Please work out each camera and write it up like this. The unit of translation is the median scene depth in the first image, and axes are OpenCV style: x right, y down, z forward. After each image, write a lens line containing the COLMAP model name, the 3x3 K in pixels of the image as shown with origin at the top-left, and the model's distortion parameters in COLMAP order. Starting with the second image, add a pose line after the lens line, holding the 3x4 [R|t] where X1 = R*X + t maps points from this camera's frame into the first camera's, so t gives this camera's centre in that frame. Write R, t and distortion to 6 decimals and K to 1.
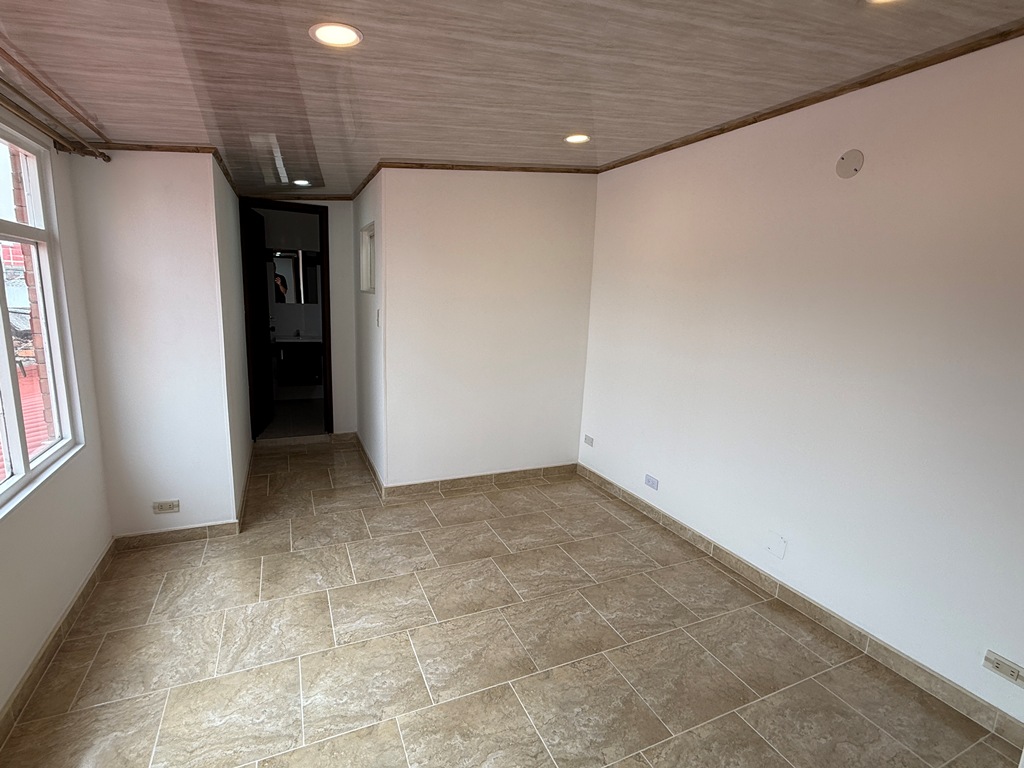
lens RADIAL K [[497.9, 0, 514.3], [0, 497.9, 384.6], [0, 0, 1]] dist [0.001381, -0.000819]
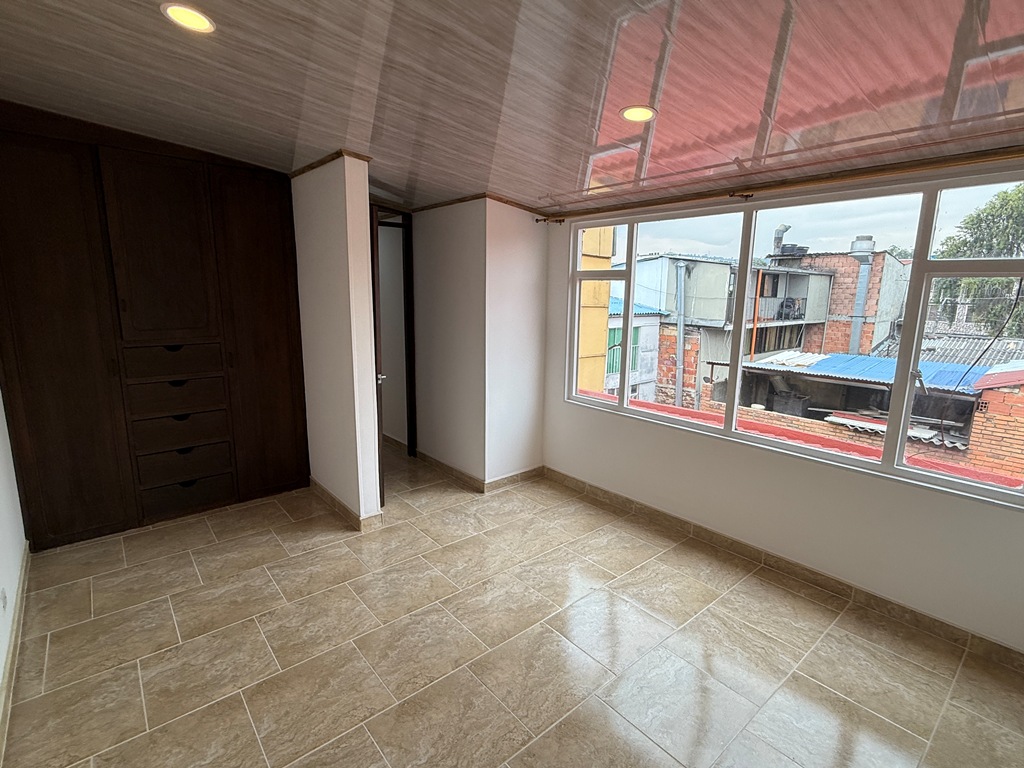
lens RADIAL K [[495.0, 0, 513.6], [0, 495.0, 383.0], [0, 0, 1]] dist [0.000280, 0.000220]
pose [[-0.962244, -0.009618, -0.272017, 0.179402], [-0.105877, 0.933894, 0.341515, -0.245055], [0.250750, 0.357421, -0.899652, 1.312055]]
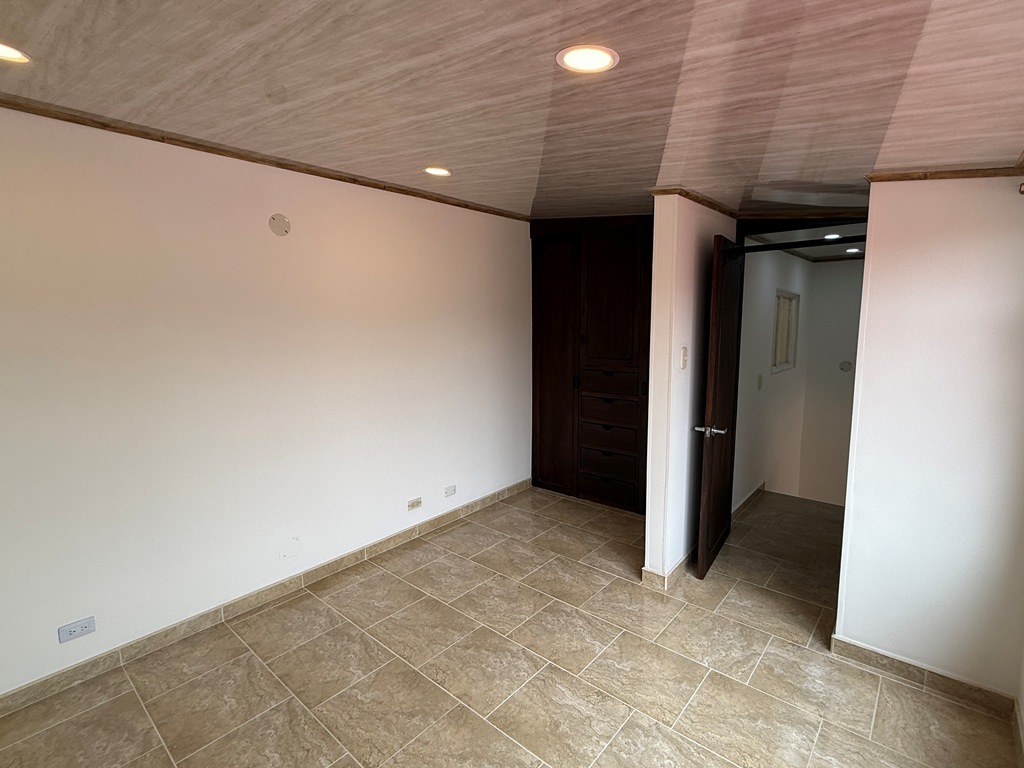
lens RADIAL K [[495.0, 0, 513.6], [0, 495.0, 383.0], [0, 0, 1]] dist [0.000280, 0.000220]
pose [[-0.411187, -0.161932, 0.897053, -0.617950], [0.159349, 0.956173, 0.245646, -0.227199], [-0.897515, 0.243950, -0.367362, 0.846904]]
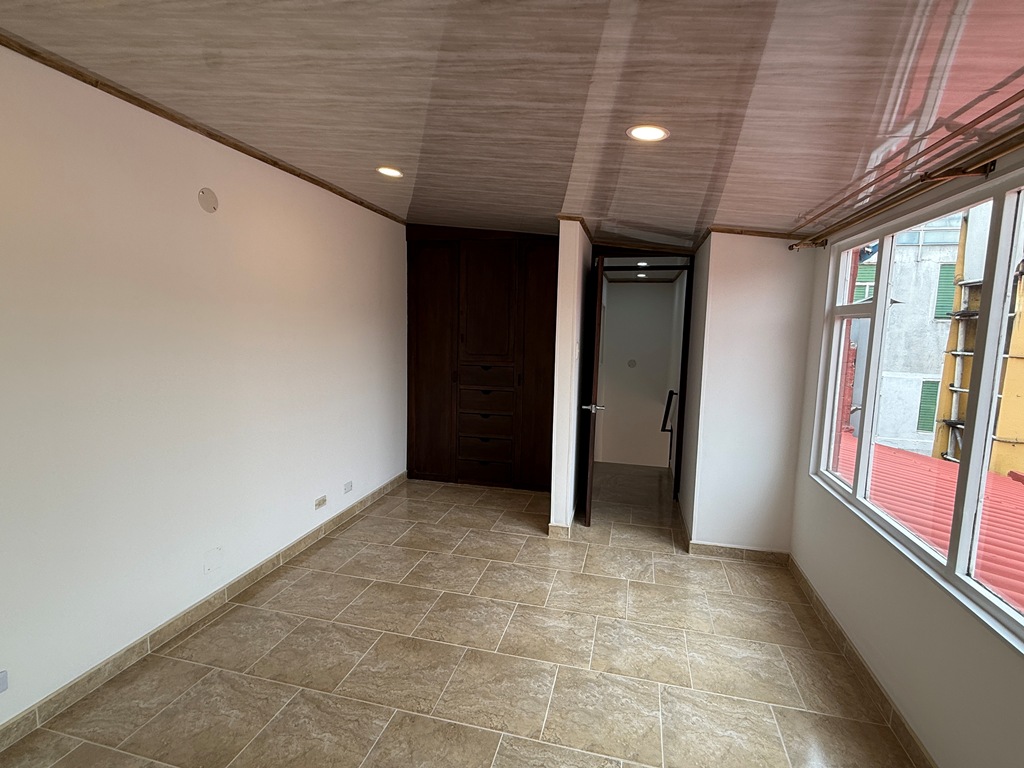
lens RADIAL K [[495.0, 0, 513.6], [0, 495.0, 383.0], [0, 0, 1]] dist [0.000280, 0.000220]
pose [[-0.774536, -0.133133, 0.618361, -0.512018], [0.060838, 0.957387, 0.282329, -0.264990], [-0.629597, 0.256293, -0.733431, 1.235930]]
